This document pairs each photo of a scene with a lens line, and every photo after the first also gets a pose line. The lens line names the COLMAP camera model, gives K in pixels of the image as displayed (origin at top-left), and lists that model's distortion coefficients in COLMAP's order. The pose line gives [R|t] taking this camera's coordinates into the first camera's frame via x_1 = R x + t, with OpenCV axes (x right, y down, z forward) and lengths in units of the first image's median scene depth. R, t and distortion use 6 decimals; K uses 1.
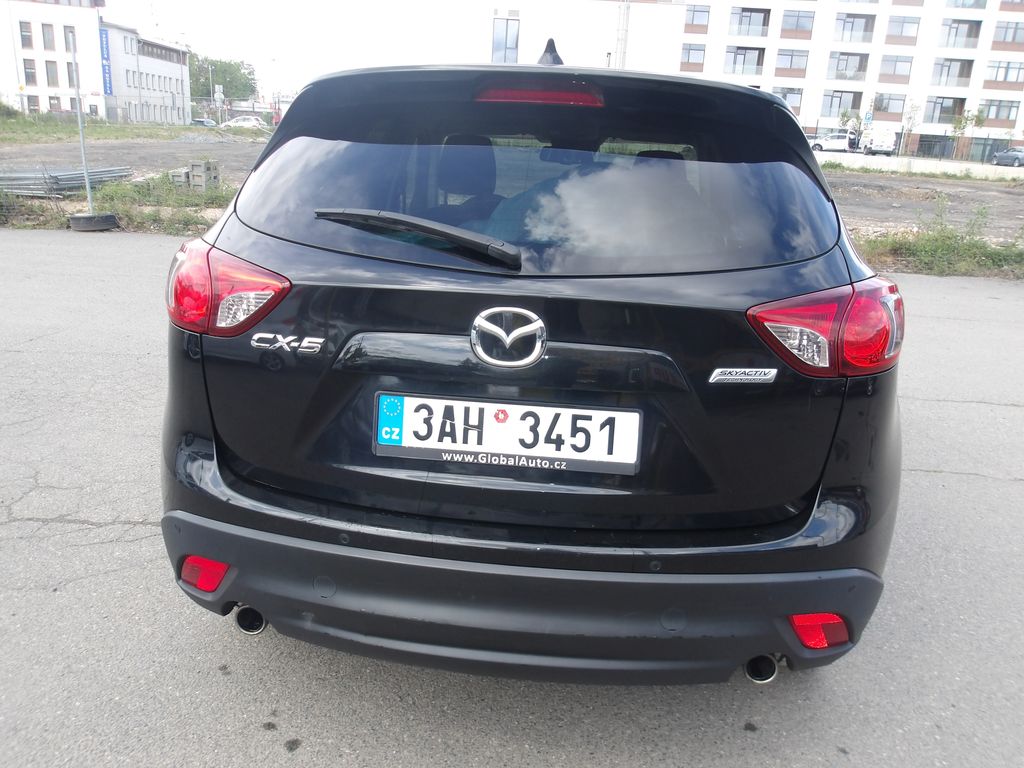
lens RADIAL K [[827.1, 0, 505.2], [0, 827.1, 453.2], [0, 0, 1]] dist [-0.027617, 0.018617]
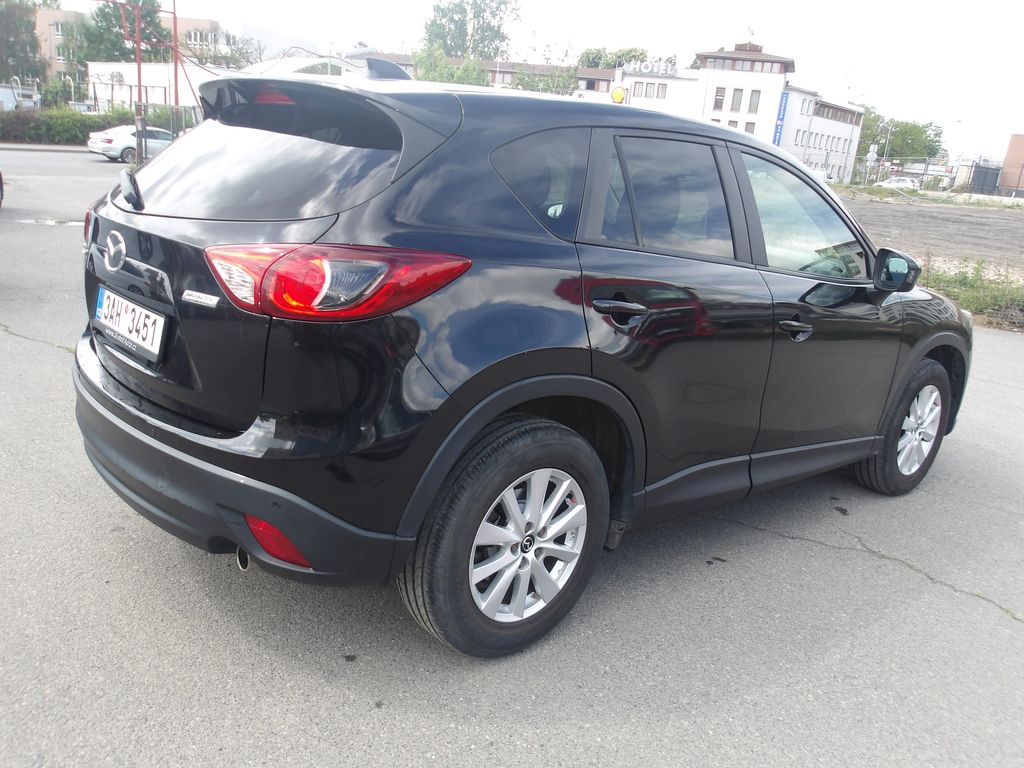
lens RADIAL K [[827.1, 0, 505.2], [0, 827.1, 453.2], [0, 0, 1]] dist [-0.027617, 0.018617]
pose [[0.748137, 0.243020, -0.617440, 1.076171], [-0.281194, 0.958948, 0.036719, -0.031286], [0.601017, 0.146150, 0.785760, 0.211891]]
